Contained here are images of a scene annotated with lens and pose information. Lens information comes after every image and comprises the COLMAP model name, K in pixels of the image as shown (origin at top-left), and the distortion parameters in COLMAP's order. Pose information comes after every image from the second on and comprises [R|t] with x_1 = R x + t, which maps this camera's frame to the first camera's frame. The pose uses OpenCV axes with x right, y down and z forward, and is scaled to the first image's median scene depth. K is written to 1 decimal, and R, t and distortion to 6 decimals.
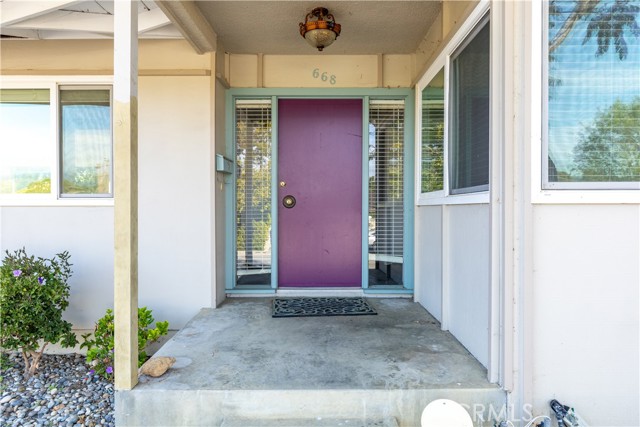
lens RADIAL K [[423.7, 0, 320.0], [0, 423.7, 213.5], [0, 0, 1]] dist [0.006420, 0.001548]
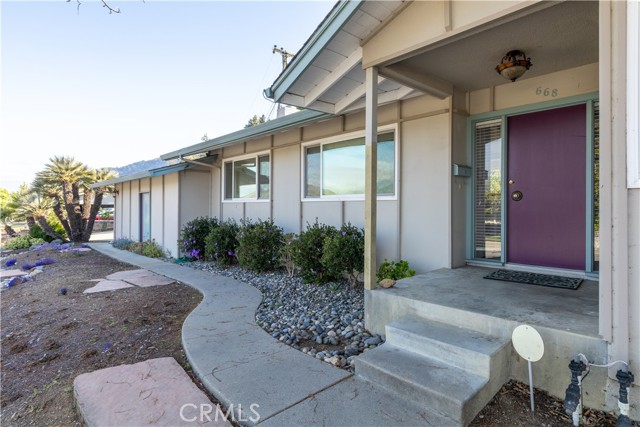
lens RADIAL K [[353.1, 0, 320.2], [0, 353.1, 207.0], [0, 0, 1]] dist [-0.001027, -0.000330]
pose [[0.677978, 0.002175, -0.735079, 0.337131], [-0.013244, 0.999869, -0.009257, 0.025719], [0.734963, 0.016011, 0.677918, -0.165539]]
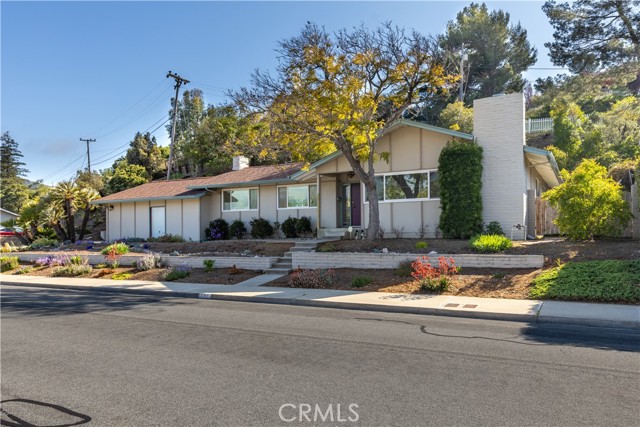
lens RADIAL K [[434.8, 0, 320.0], [0, 434.8, 213.5], [0, 0, 1]] dist [0.000289, 0.000014]
pose [[0.904807, -0.026401, -0.425002, 1.675145], [0.027932, 0.999606, -0.002629, 0.059749], [0.424904, -0.009492, 0.905188, -3.573204]]
